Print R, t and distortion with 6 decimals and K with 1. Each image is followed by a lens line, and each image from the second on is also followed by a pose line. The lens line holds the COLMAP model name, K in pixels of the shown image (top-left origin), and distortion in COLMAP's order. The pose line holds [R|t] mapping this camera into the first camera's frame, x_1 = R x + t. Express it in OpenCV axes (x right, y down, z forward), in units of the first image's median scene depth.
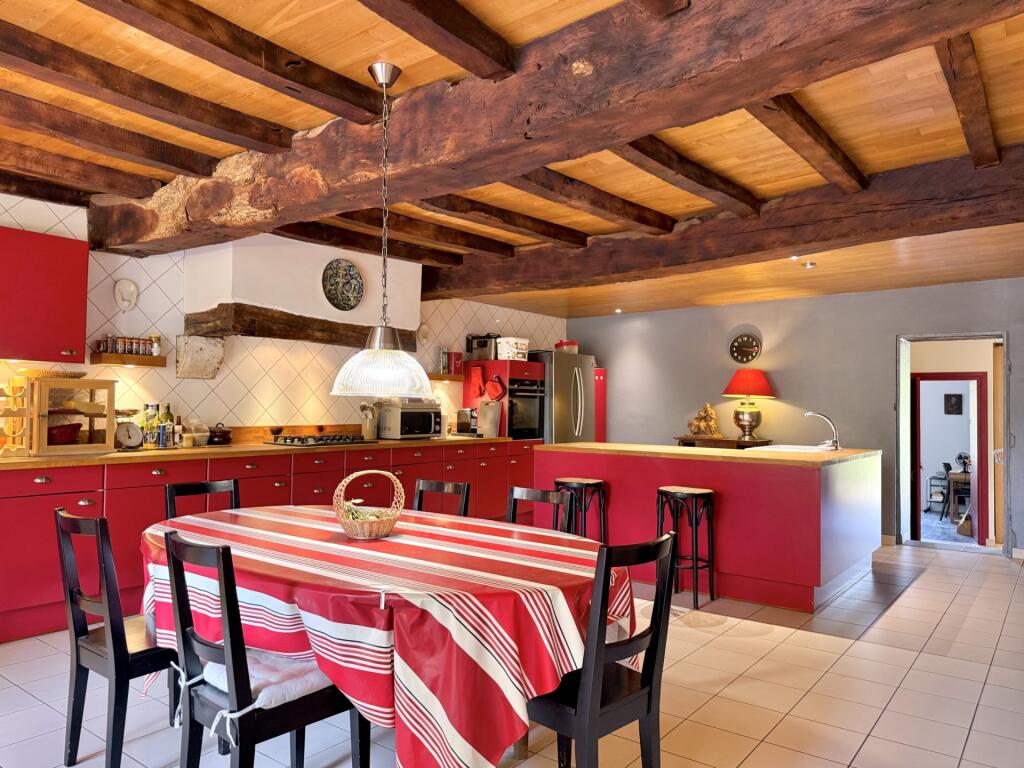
lens RADIAL K [[711.8, 0, 512.0], [0, 711.8, 384.0], [0, 0, 1]] dist [0.073612, -0.001110]
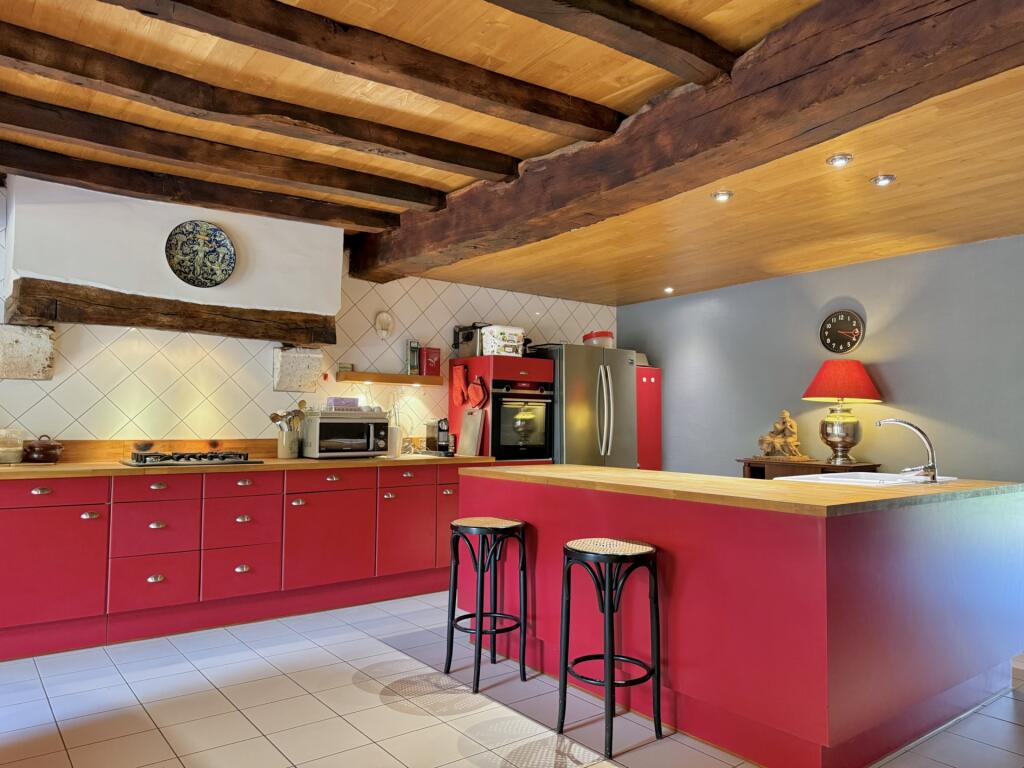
lens RADIAL K [[723.1, 0, 512.1], [0, 723.1, 397.7], [0, 0, 1]] dist [0.040560, 0.000494]
pose [[0.966349, -0.012695, -0.256920, 0.248595], [0.010656, 0.999900, -0.009327, 0.021937], [0.257013, 0.006275, 0.966388, 0.299949]]
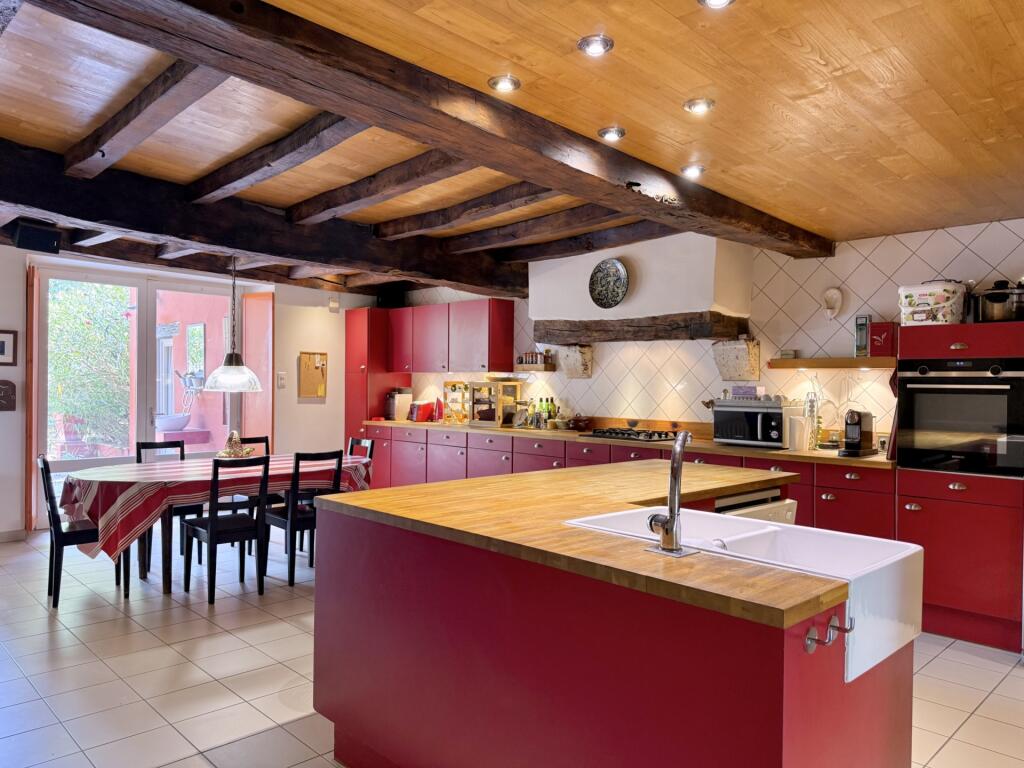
lens RADIAL K [[711.8, 0, 512.0], [0, 711.8, 384.0], [0, 0, 1]] dist [0.073612, -0.001110]
pose [[-0.139217, -0.017712, -0.990104, 0.712497], [0.013593, 0.999712, -0.019795, 0.022196], [0.990169, -0.016214, -0.138936, 0.892126]]
